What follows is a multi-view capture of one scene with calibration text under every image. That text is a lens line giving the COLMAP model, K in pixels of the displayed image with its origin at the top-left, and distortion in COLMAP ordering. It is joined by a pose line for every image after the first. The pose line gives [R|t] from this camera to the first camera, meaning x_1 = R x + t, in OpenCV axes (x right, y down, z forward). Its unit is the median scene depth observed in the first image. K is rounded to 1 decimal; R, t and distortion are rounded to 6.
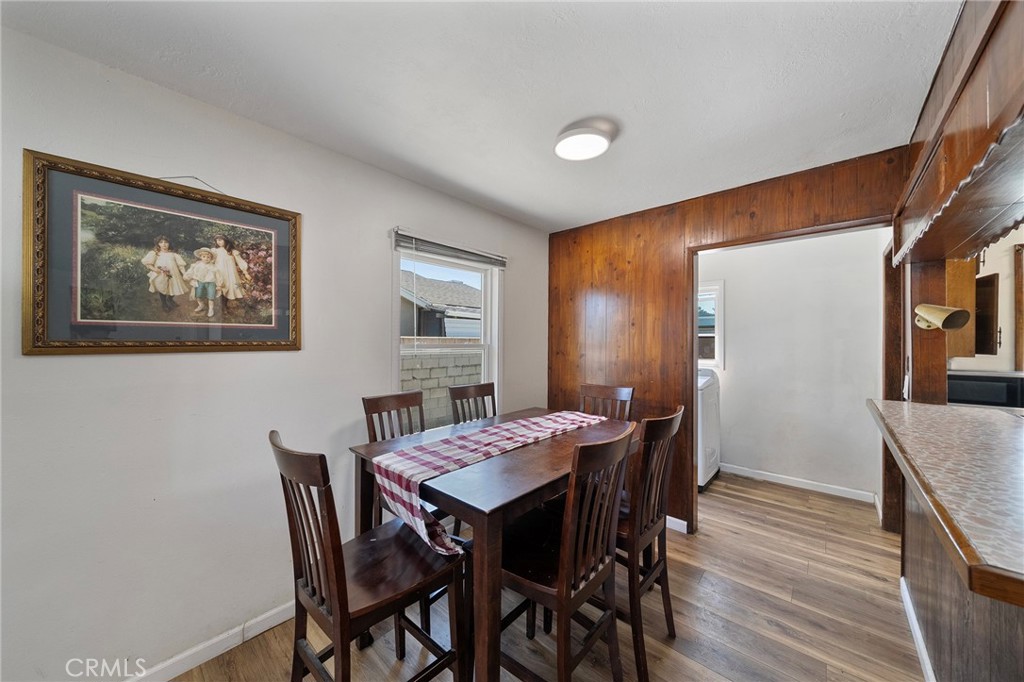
lens RADIAL K [[354.1, 0, 508.3], [0, 354.1, 341.4], [0, 0, 1]] dist [-0.001494, -0.000267]
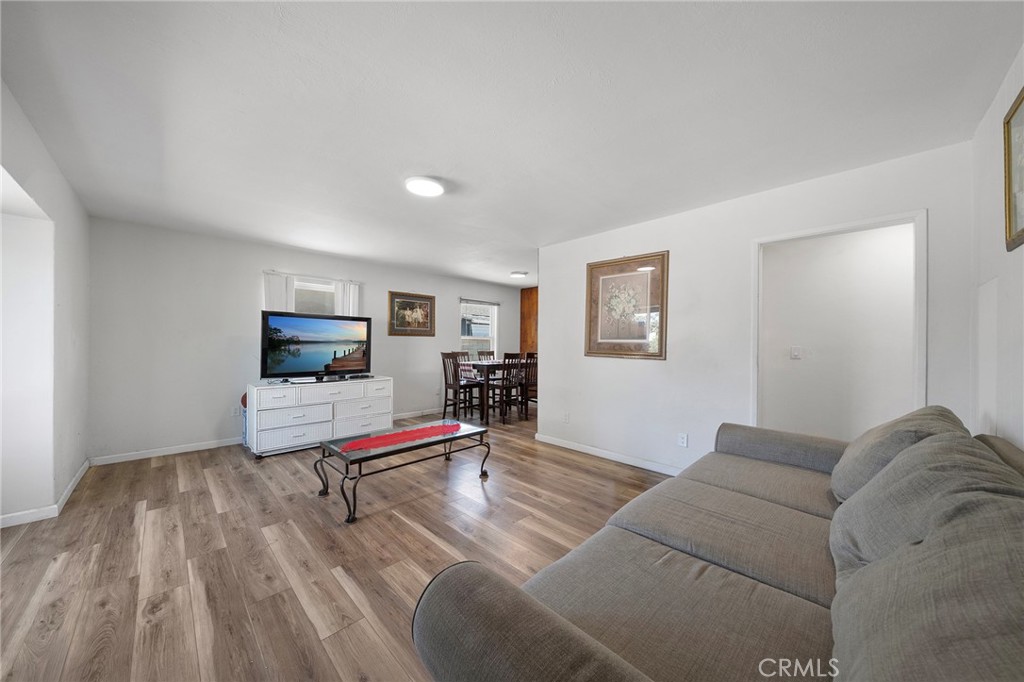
lens RADIAL K [[354.1, 0, 502.0], [0, 354.1, 342.7], [0, 0, 1]] dist [-0.001494, -0.000267]
pose [[0.997085, 0.004390, -0.076175, 0.364563], [-0.004875, 0.999969, -0.006179, 0.119522], [0.076146, 0.006533, 0.997075, -2.700465]]
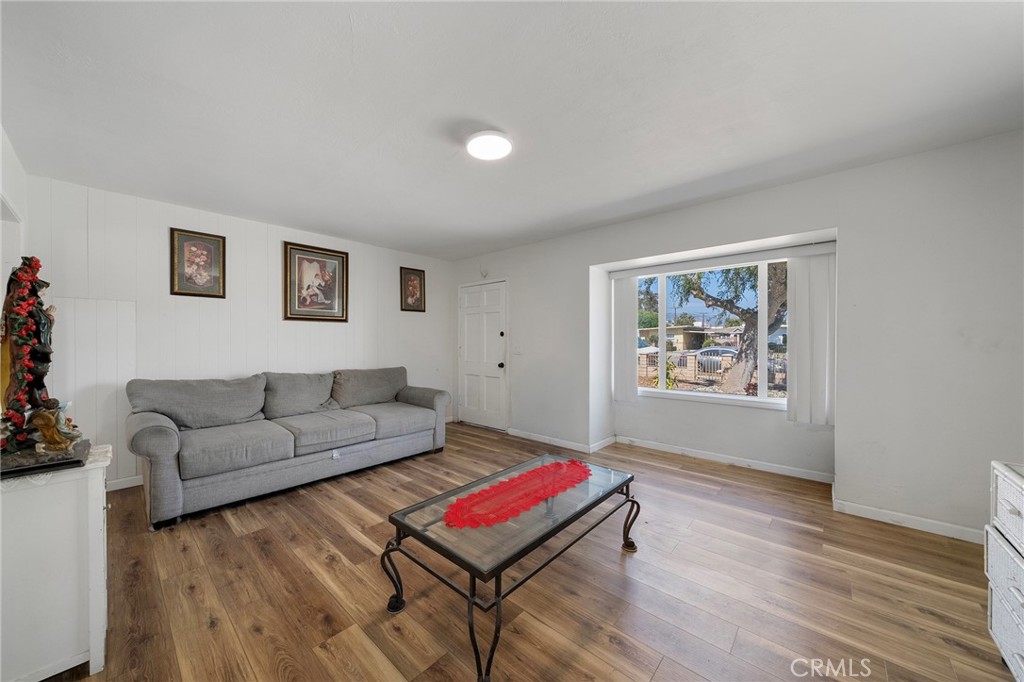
lens RADIAL K [[354.1, 0, 511.0], [0, 354.1, 341.9], [0, 0, 1]] dist [-0.001494, -0.000267]
pose [[-0.999967, -0.000379, -0.008098, -0.228552], [-0.000440, 0.999971, 0.007587, 0.101333], [0.008094, 0.007590, -0.999938, 0.411949]]
